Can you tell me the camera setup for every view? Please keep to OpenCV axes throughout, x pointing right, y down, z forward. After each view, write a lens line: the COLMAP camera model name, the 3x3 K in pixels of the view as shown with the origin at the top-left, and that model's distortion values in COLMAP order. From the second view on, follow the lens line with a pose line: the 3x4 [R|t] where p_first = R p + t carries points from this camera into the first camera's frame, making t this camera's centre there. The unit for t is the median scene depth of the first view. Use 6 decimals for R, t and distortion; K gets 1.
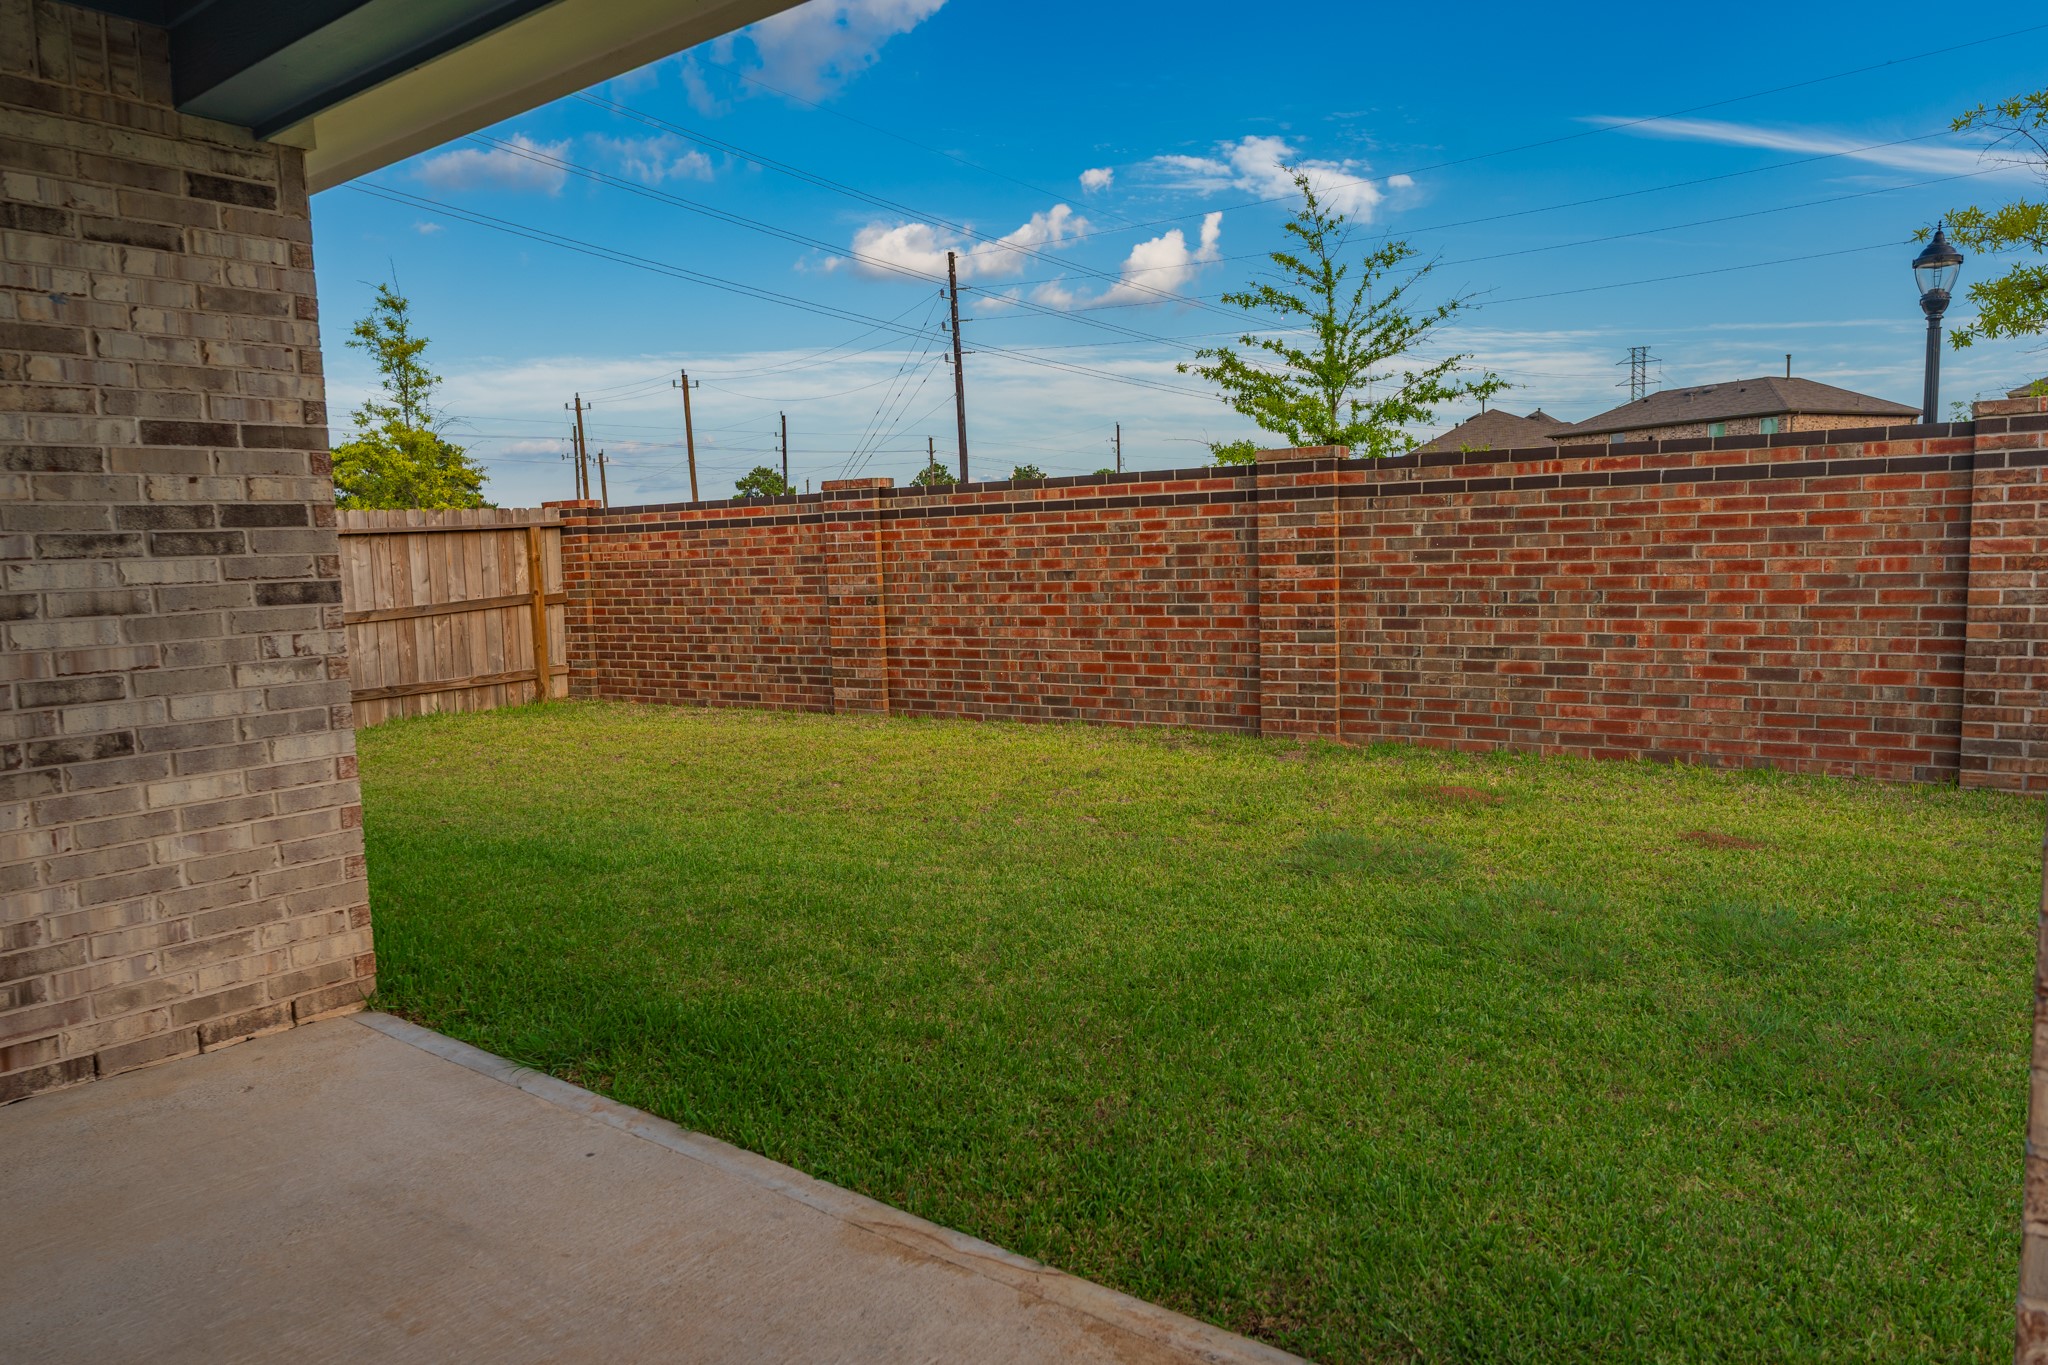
lens RADIAL K [[1357.4, 0, 1026.0], [0, 1357.4, 683.6], [0, 0, 1]] dist [-0.000953, 0.002465]
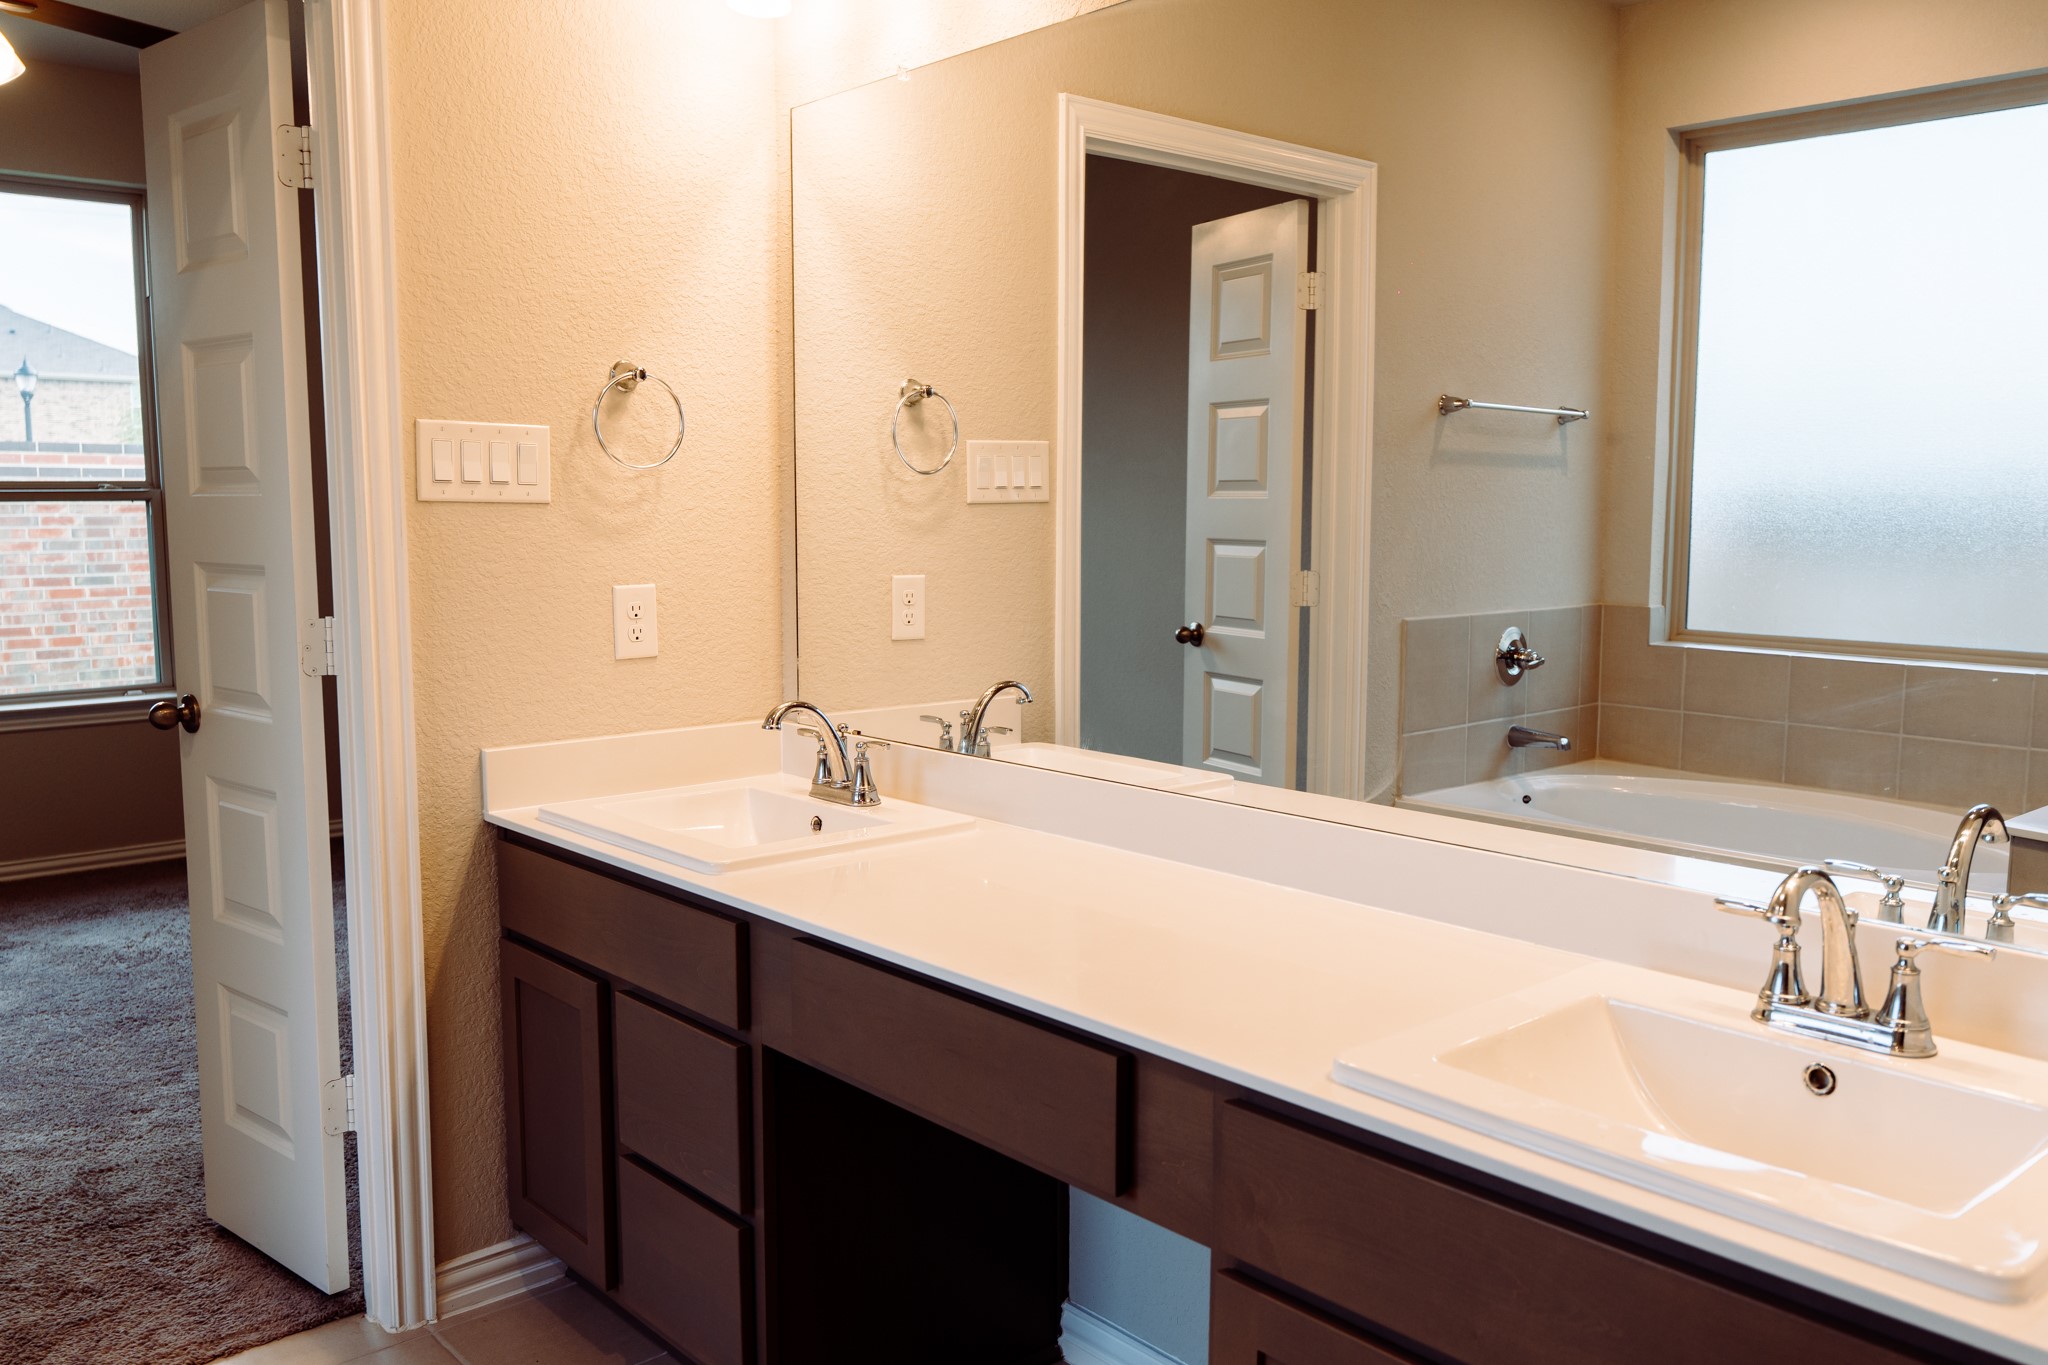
lens RADIAL K [[1643.4, 0, 1032.1], [0, 1643.4, 682.0], [0, 0, 1]] dist [-0.002027, 0.003879]
pose [[0.174707, -0.076730, 0.981626, -1.091781], [0.092580, 0.993822, 0.061206, 0.012688], [-0.980258, 0.080186, 0.180732, 0.100068]]
